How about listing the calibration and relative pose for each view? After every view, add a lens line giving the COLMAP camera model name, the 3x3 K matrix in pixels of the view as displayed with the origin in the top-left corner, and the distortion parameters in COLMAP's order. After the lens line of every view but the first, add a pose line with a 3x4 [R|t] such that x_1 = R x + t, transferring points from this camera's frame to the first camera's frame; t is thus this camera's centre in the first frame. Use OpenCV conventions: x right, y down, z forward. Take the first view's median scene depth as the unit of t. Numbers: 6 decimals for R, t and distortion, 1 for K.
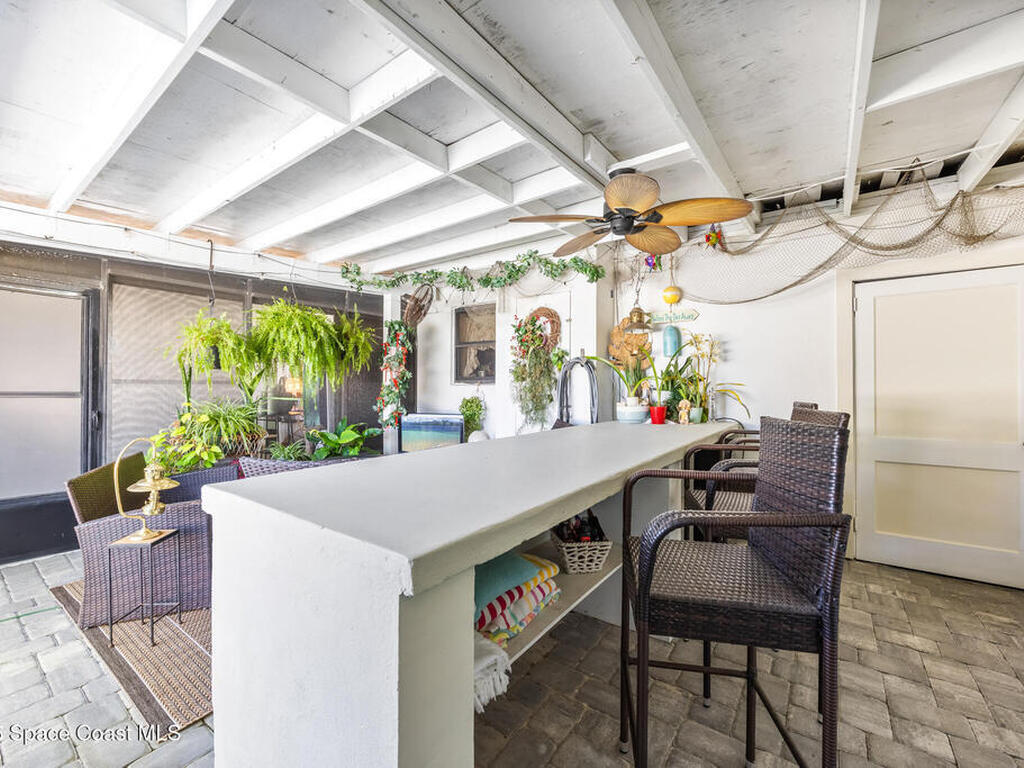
lens RADIAL K [[445.3, 0, 509.4], [0, 445.3, 387.4], [0, 0, 1]] dist [0.000279, -0.000004]
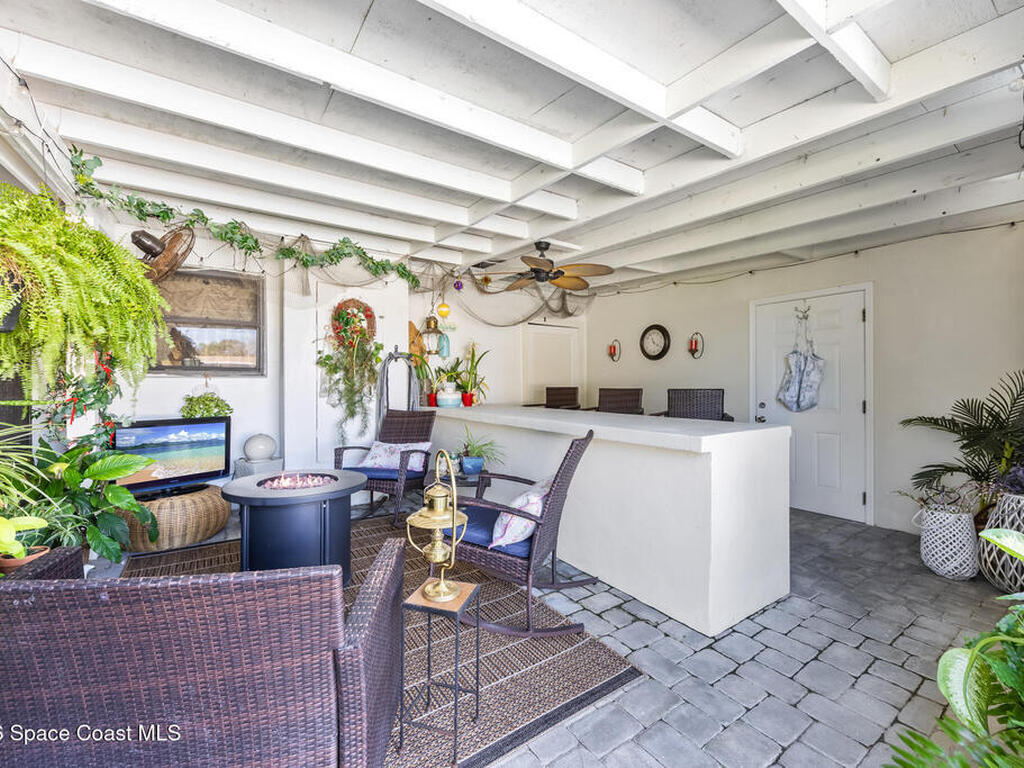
lens RADIAL K [[441.2, 0, 506.0], [0, 441.2, 381.3], [0, 0, 1]] dist [-0.000644, 0.000133]
pose [[0.329072, -0.008386, 0.944267, -0.784329], [-0.002776, 0.999948, 0.009848, -0.007610], [-0.944301, -0.005862, 0.329032, 0.371047]]
